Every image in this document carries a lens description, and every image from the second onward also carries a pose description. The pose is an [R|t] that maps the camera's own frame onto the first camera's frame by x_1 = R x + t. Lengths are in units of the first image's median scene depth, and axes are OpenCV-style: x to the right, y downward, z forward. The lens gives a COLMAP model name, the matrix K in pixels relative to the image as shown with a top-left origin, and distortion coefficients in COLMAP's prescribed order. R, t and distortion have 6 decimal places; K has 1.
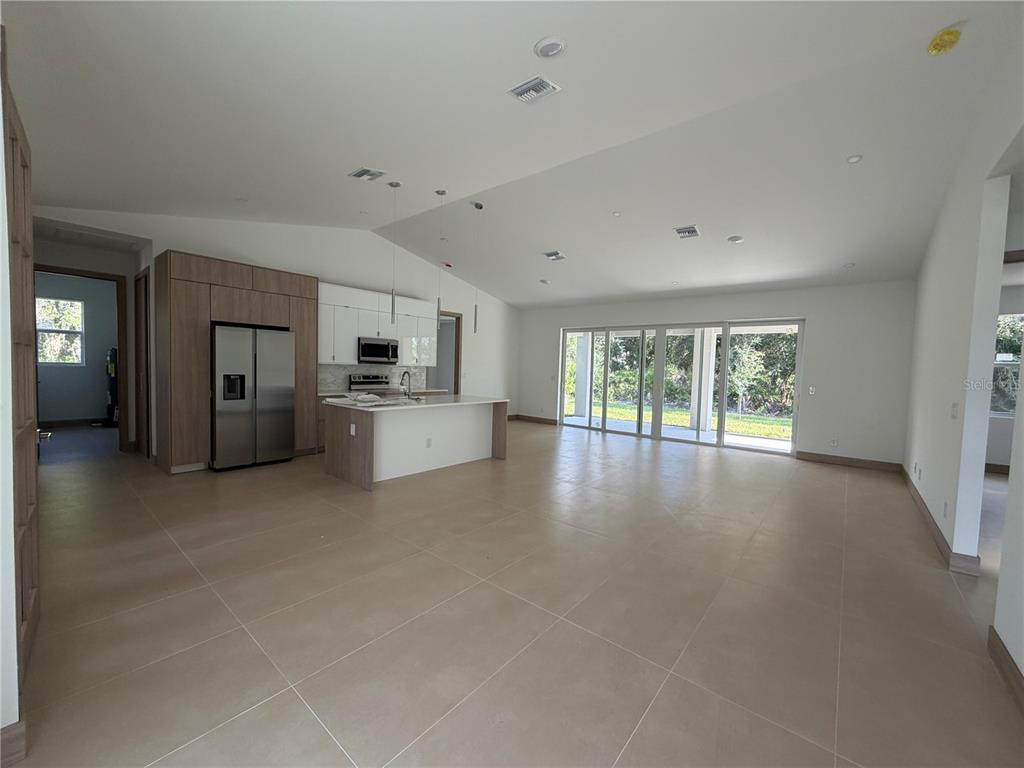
lens RADIAL K [[408.3, 0, 512.2], [0, 408.3, 383.9], [0, 0, 1]] dist [0.002794, -0.000034]
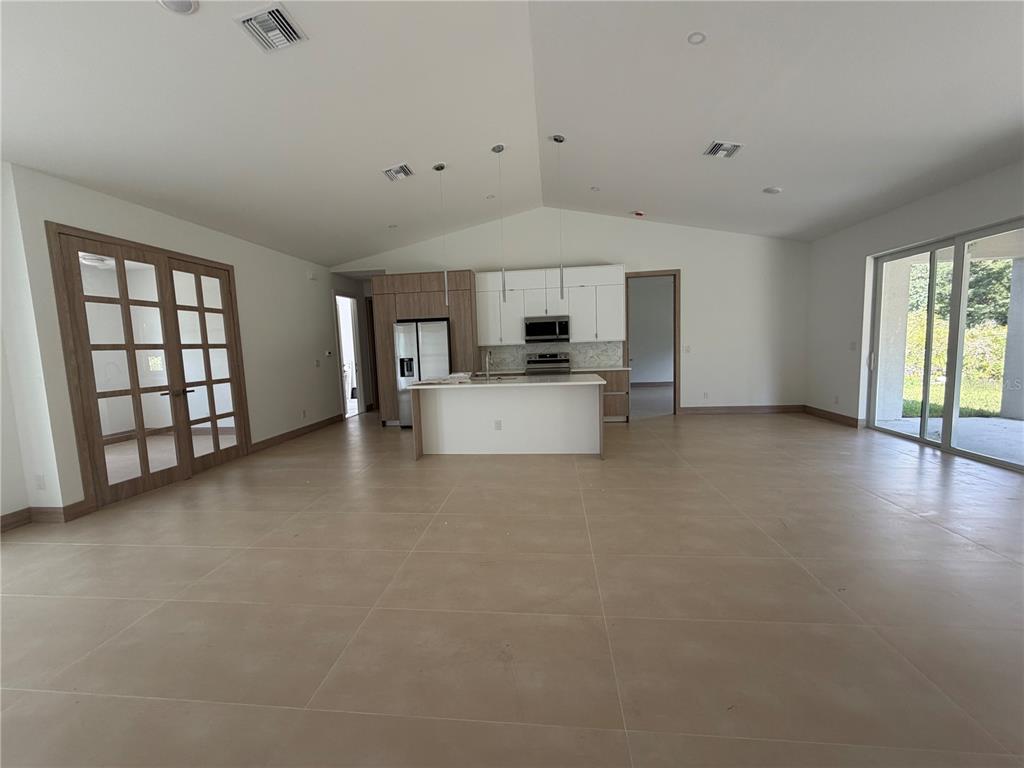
lens RADIAL K [[408.3, 0, 509.8], [0, 408.3, 386.5], [0, 0, 1]] dist [0.002794, -0.000034]
pose [[0.547521, 0.037197, -0.835965, 0.448815], [0.017006, 0.998311, 0.055559, 0.001813], [0.836619, -0.044636, 0.545963, 0.376476]]
